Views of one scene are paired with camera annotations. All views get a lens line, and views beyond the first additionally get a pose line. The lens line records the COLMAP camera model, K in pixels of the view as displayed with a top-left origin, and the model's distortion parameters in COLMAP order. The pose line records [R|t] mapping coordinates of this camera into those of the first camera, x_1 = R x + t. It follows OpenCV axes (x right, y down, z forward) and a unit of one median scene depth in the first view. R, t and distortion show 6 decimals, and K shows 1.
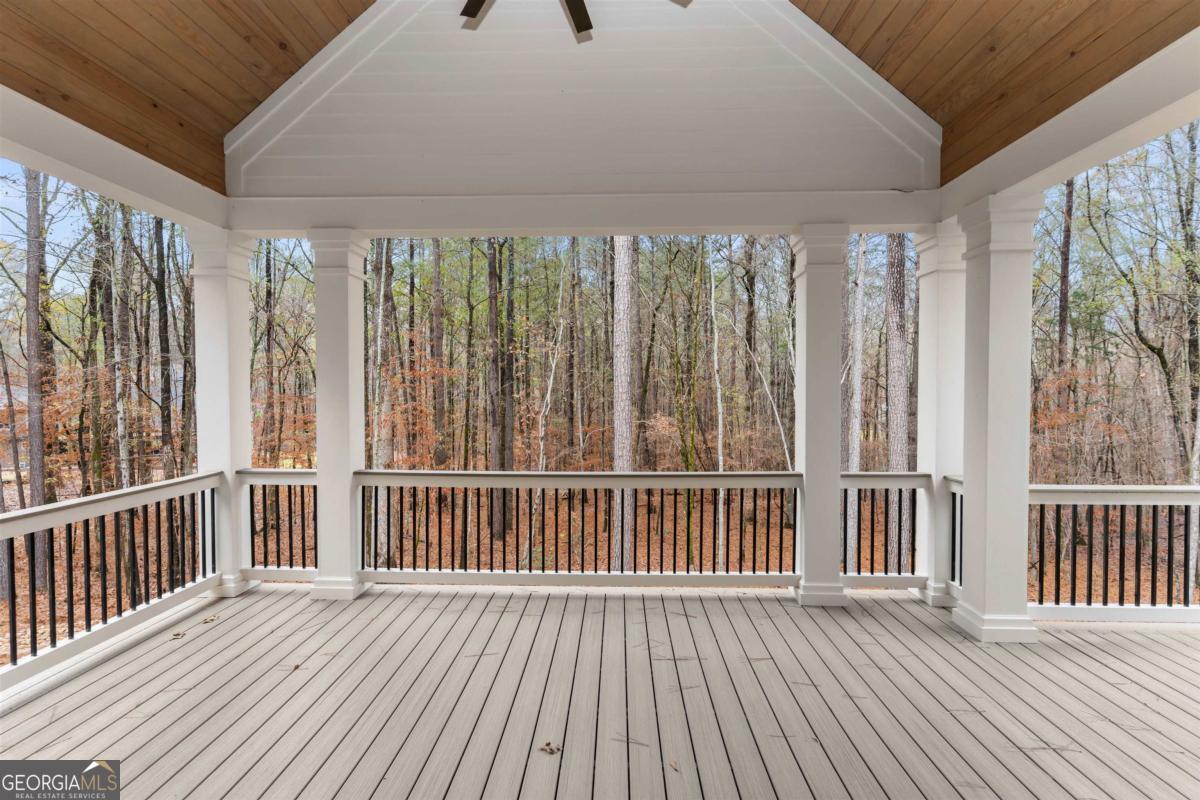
lens RADIAL K [[577.8, 0, 599.6], [0, 577.8, 406.4], [0, 0, 1]] dist [0.003120, 0.000491]
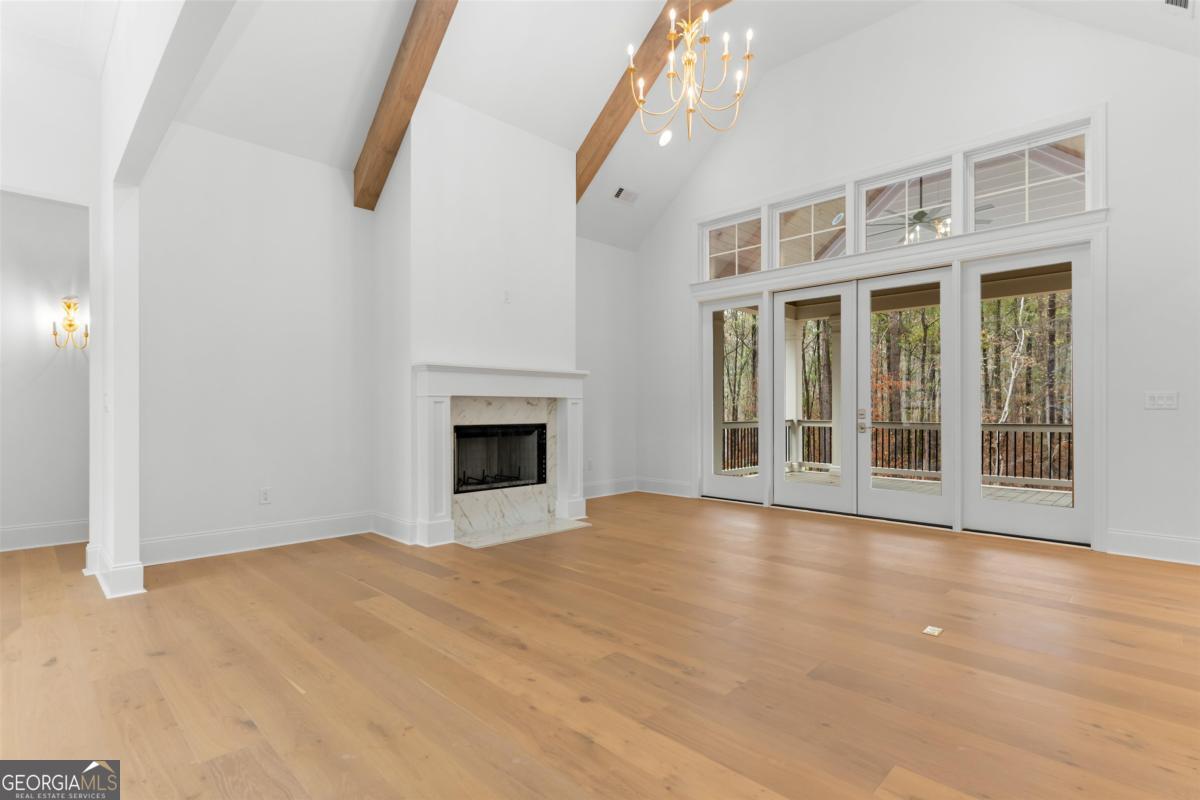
lens RADIAL K [[577.8, 0, 599.6], [0, 577.8, 406.4], [0, 0, 1]] dist [0.003120, 0.000491]
pose [[0.733603, -0.002699, -0.679573, 0.376768], [-0.020248, 0.999461, -0.025827, 0.127955], [0.679277, 0.032707, 0.733153, -1.248969]]
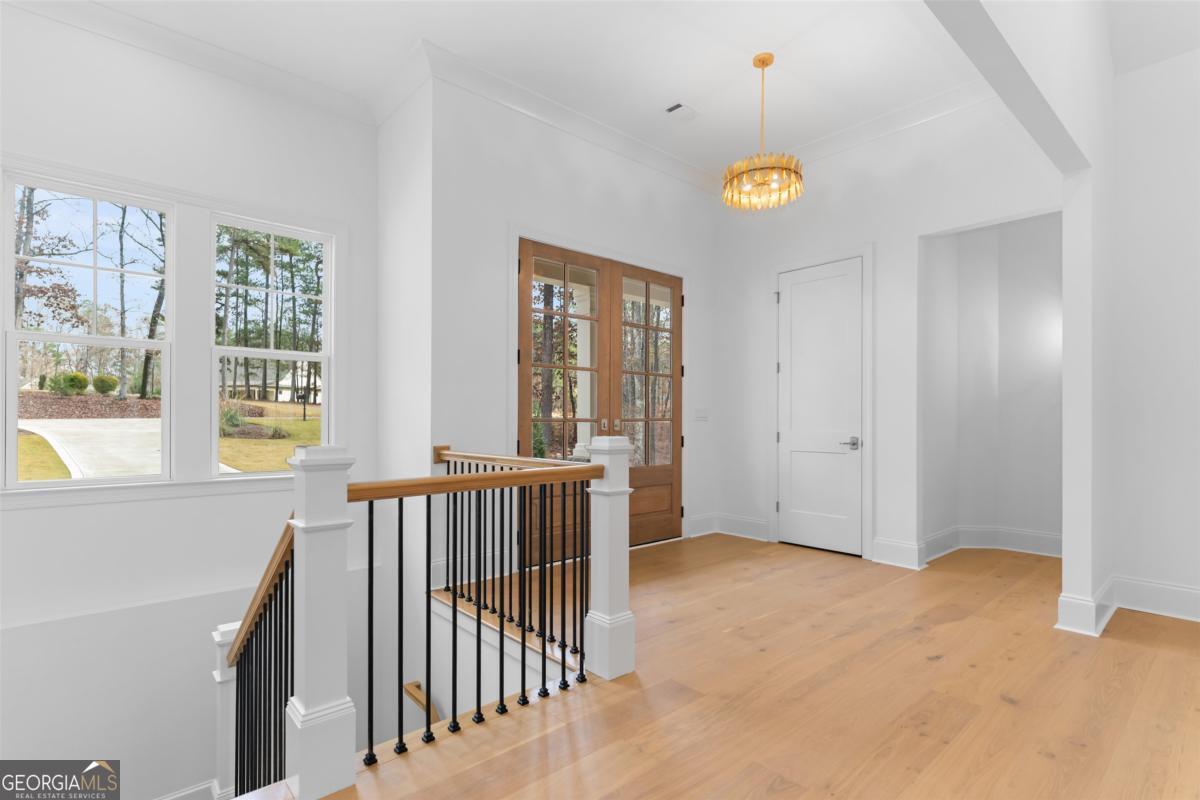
lens RADIAL K [[577.8, 0, 599.6], [0, 577.8, 406.4], [0, 0, 1]] dist [0.003120, 0.000491]
pose [[-0.730037, -0.016658, -0.683204, 0.218135], [-0.021483, 0.999768, -0.001420, 0.114523], [0.683070, 0.013641, -0.730226, -0.858227]]
